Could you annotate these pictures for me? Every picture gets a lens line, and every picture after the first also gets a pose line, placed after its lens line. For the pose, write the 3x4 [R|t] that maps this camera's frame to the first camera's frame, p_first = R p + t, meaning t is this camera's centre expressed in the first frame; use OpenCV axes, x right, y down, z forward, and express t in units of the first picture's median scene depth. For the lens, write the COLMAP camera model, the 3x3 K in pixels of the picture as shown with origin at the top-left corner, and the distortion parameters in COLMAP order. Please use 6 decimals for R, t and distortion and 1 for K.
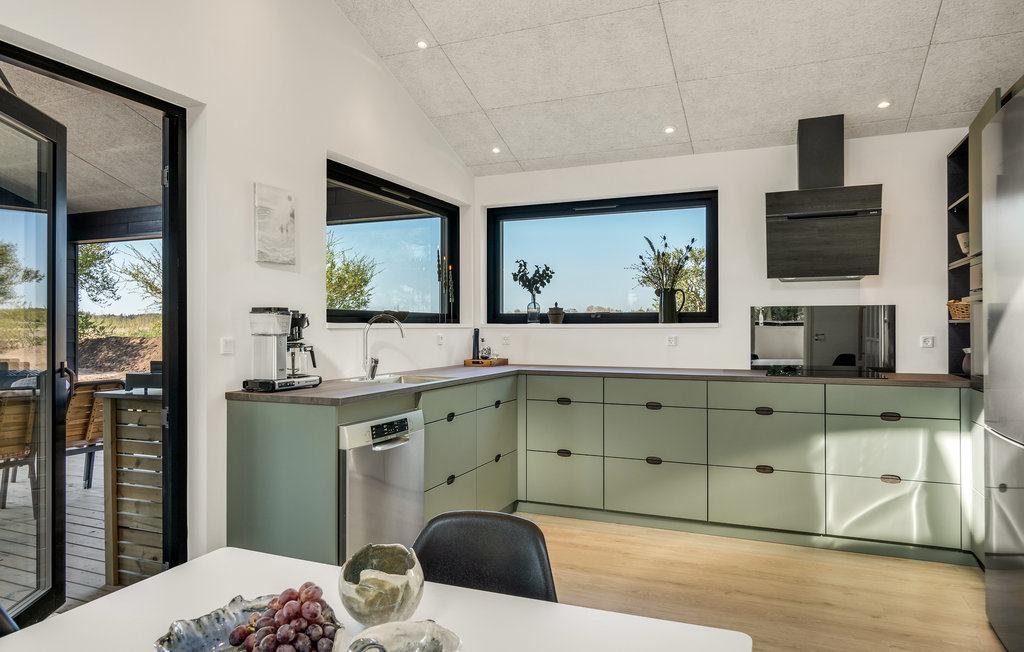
lens RADIAL K [[649.8, 0, 512.0], [0, 649.8, 326.0], [0, 0, 1]] dist [-0.074219, 0.001348]
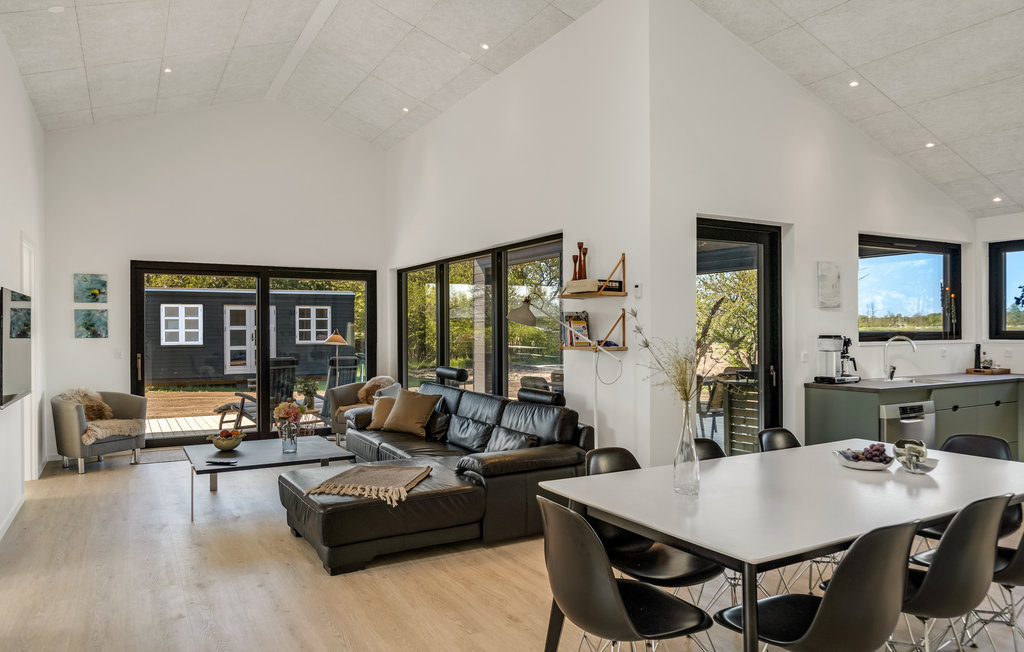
lens RADIAL K [[676.4, 0, 509.9], [0, 676.4, 331.0], [0, 0, 1]] dist [0.008068, 0.000788]
pose [[0.788076, -0.001144, -0.615577, 0.051455], [0.005580, 0.999970, 0.005286, -0.042495], [0.615552, -0.007601, 0.788059, -0.754510]]
